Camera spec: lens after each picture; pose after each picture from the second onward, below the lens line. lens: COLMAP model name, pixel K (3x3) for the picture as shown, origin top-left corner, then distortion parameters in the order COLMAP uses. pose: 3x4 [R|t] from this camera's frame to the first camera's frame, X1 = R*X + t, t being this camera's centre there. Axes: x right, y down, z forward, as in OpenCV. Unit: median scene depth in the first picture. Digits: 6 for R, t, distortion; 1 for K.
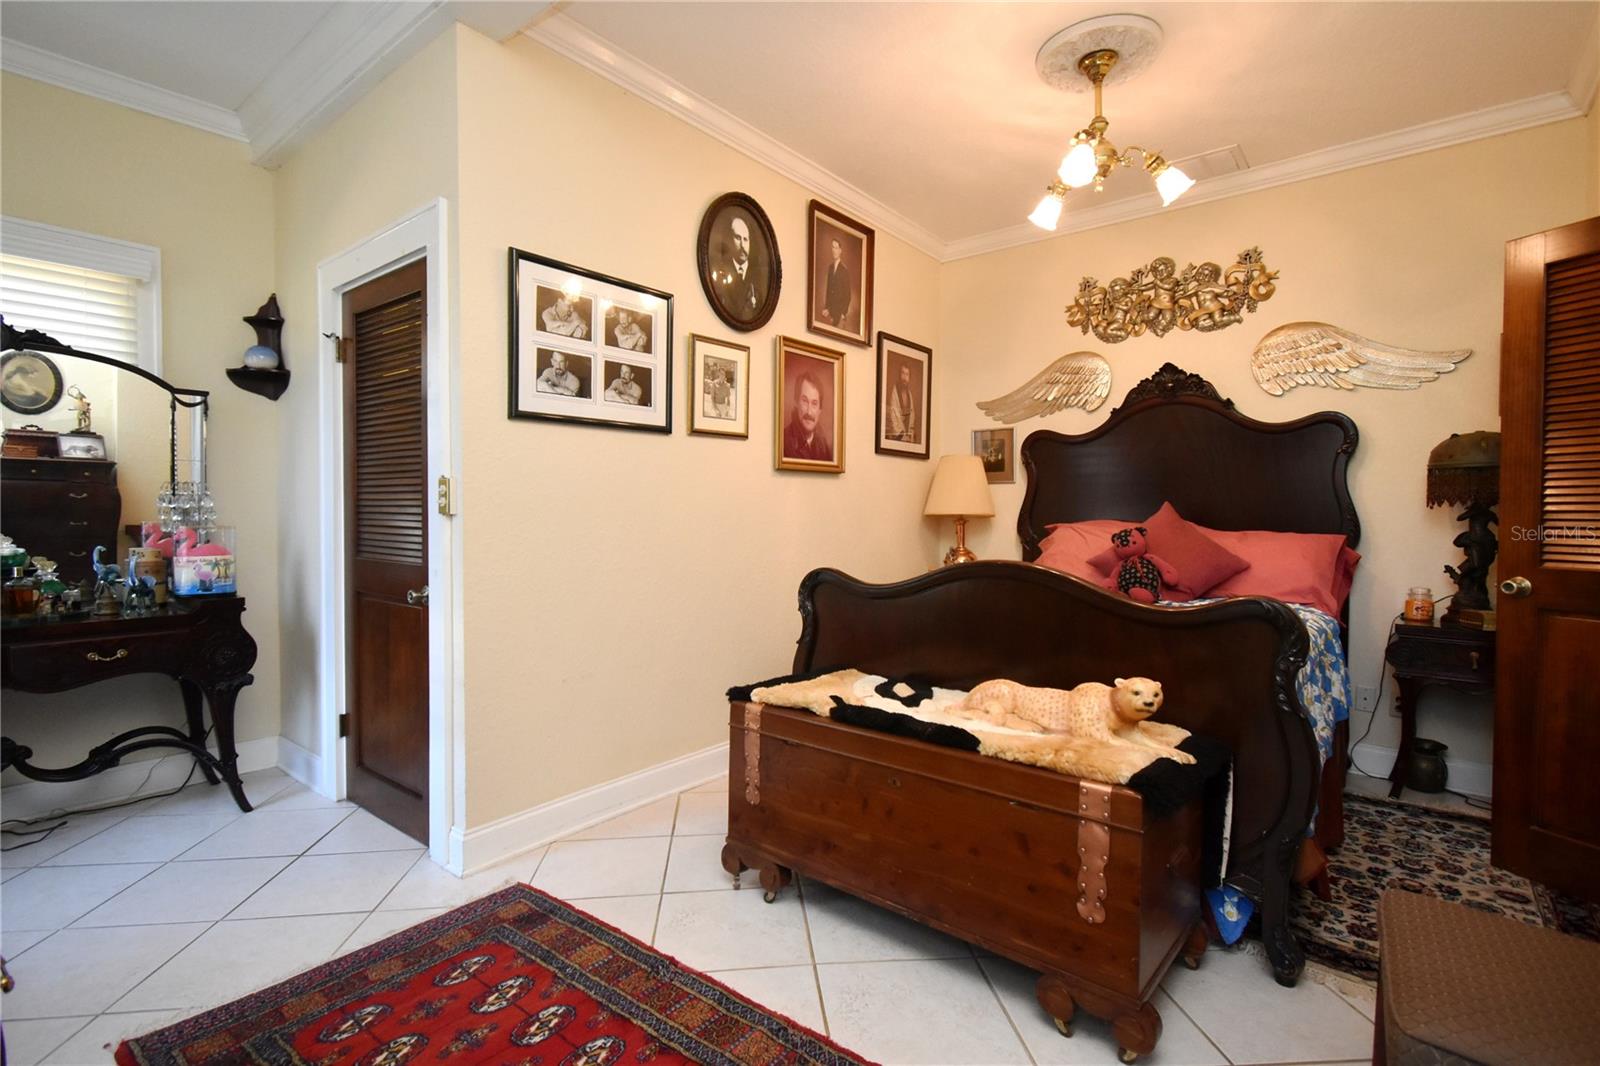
lens RADIAL K [[754.8, 0, 801.2], [0, 754.8, 528.5], [0, 0, 1]] dist [0.000458, -0.000271]
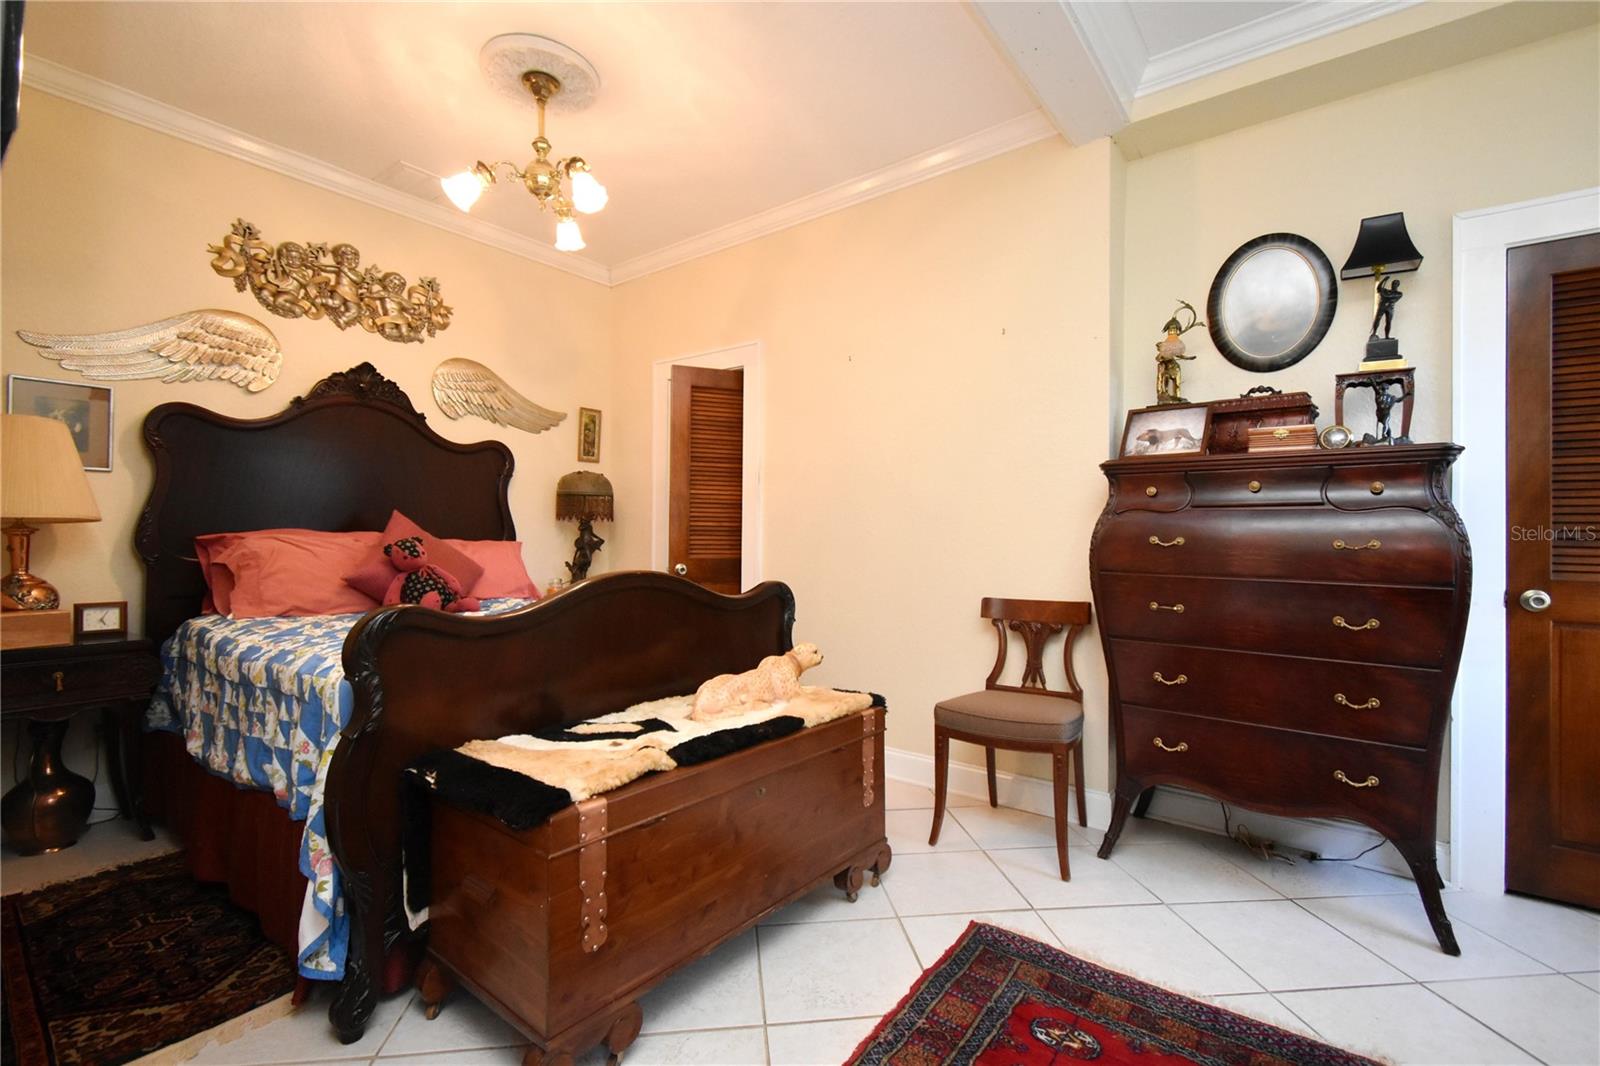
lens RADIAL K [[703.7, 0, 806.8], [0, 703.7, 525.7], [0, 0, 1]] dist [0.000544, -0.000238]
pose [[-0.040814, 0.004350, 0.999157, -0.430139], [0.005946, 0.999974, -0.004111, -0.009211], [-0.999149, 0.005773, -0.040839, 0.510136]]
